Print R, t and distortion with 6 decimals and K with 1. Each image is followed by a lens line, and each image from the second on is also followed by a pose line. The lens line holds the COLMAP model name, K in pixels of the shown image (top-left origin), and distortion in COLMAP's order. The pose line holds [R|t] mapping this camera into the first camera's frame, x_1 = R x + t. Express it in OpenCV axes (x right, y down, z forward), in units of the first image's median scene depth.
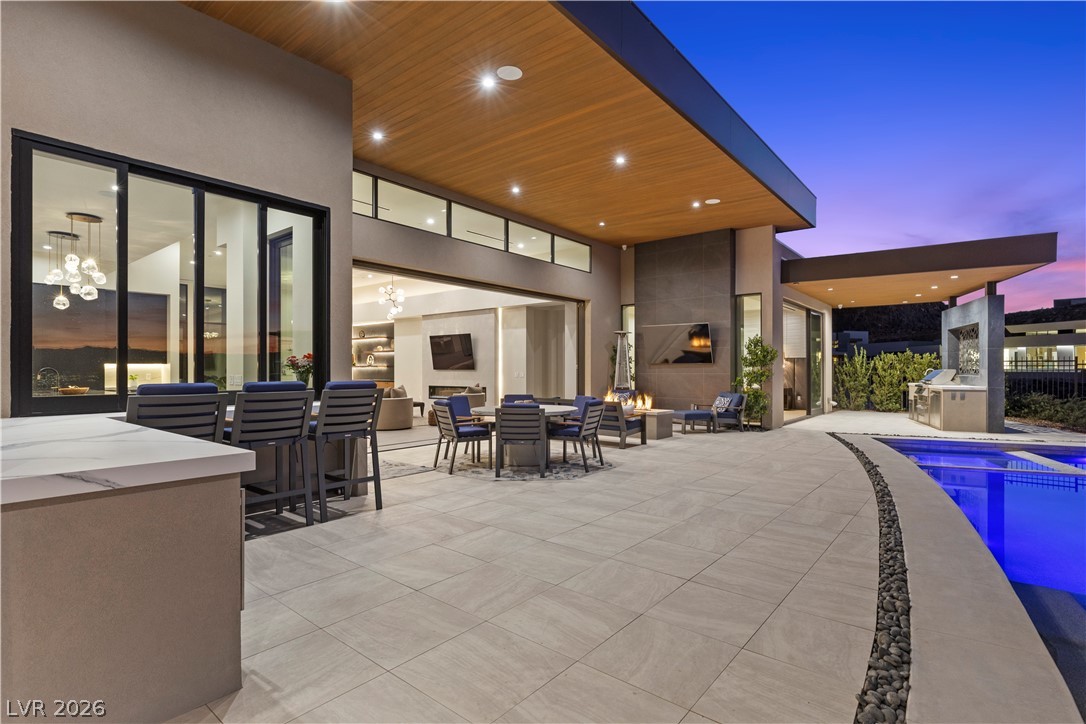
lens RADIAL K [[534.9, 0, 542.6], [0, 534.9, 365.3], [0, 0, 1]] dist [-0.001148, -0.000021]
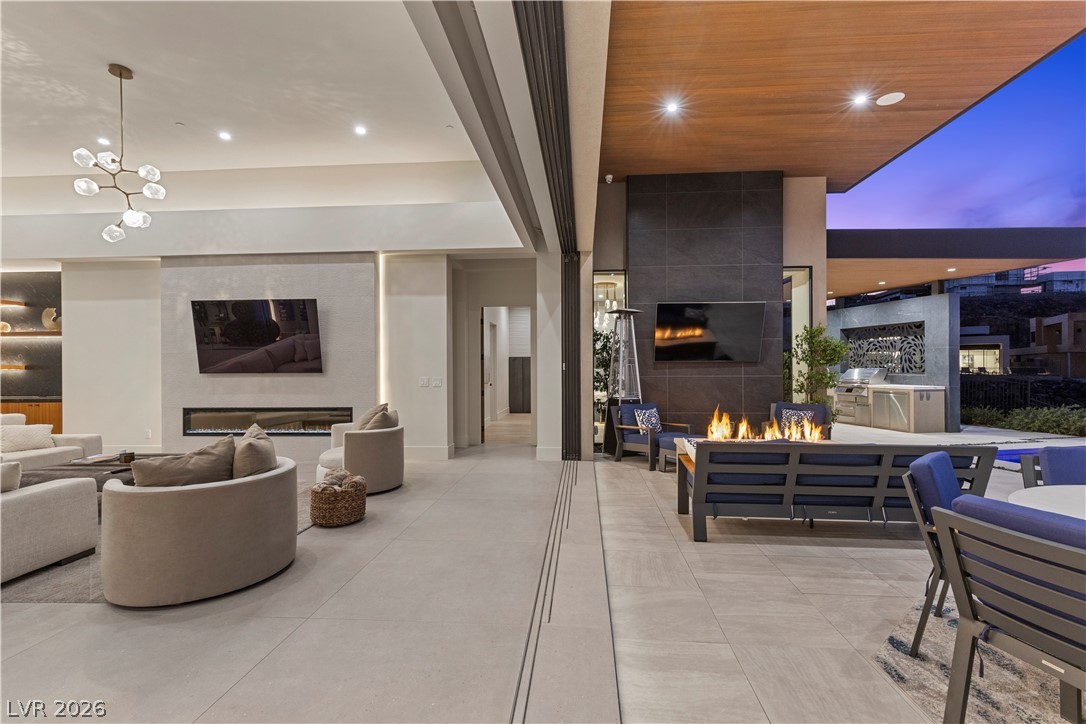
lens RADIAL K [[491.6, 0, 548.8], [0, 491.6, 362.2], [0, 0, 1]] dist [0.003116, -0.000269]
pose [[0.814768, 0.002965, 0.579780, -0.266881], [-0.000217, 0.999988, -0.004809, 0.000742], [-0.579788, 0.003792, 0.814759, 0.613054]]
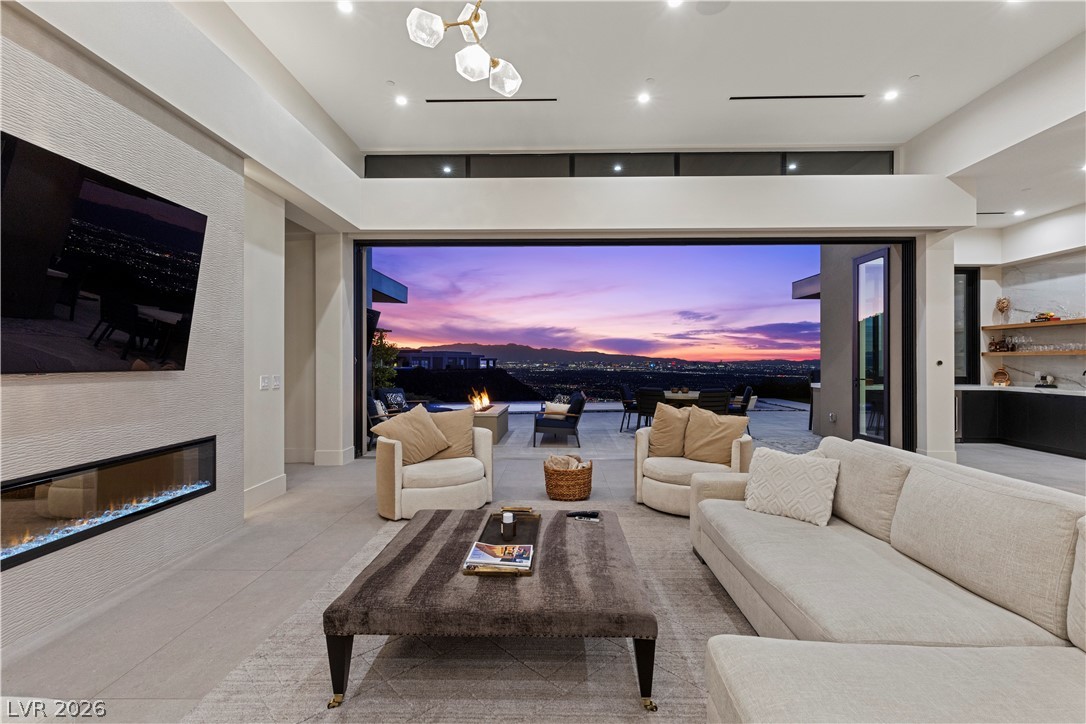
lens RADIAL K [[491.6, 0, 538.7], [0, 491.6, 362.6], [0, 0, 1]] dist [0.003116, -0.000269]
pose [[-0.600674, 0.001495, 0.799492, -0.476149], [-0.004995, 0.999972, -0.005623, 0.006813], [-0.799478, -0.007371, -0.600650, 1.217003]]
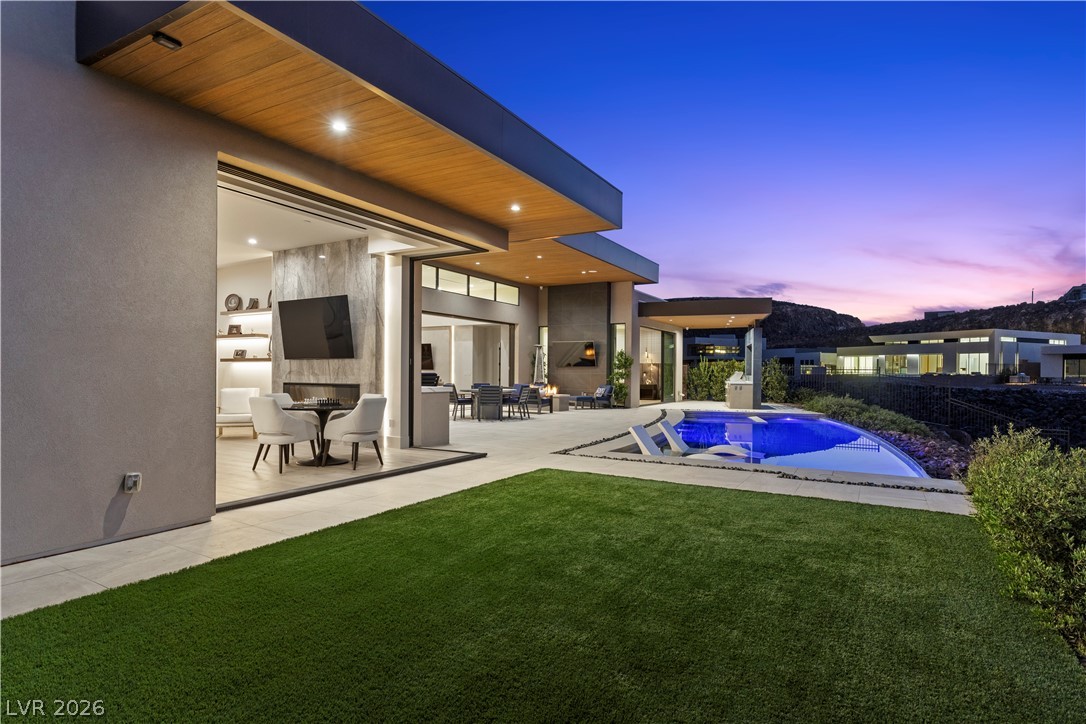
lens RADIAL K [[583.3, 0, 540.2], [0, 583.3, 364.3], [0, 0, 1]] dist [0.002507, 0.000090]
pose [[0.988472, 0.009732, 0.151093, -0.100237], [-0.008944, 0.999943, -0.005895, 0.000818], [-0.151141, 0.004476, 0.988502, -0.647000]]
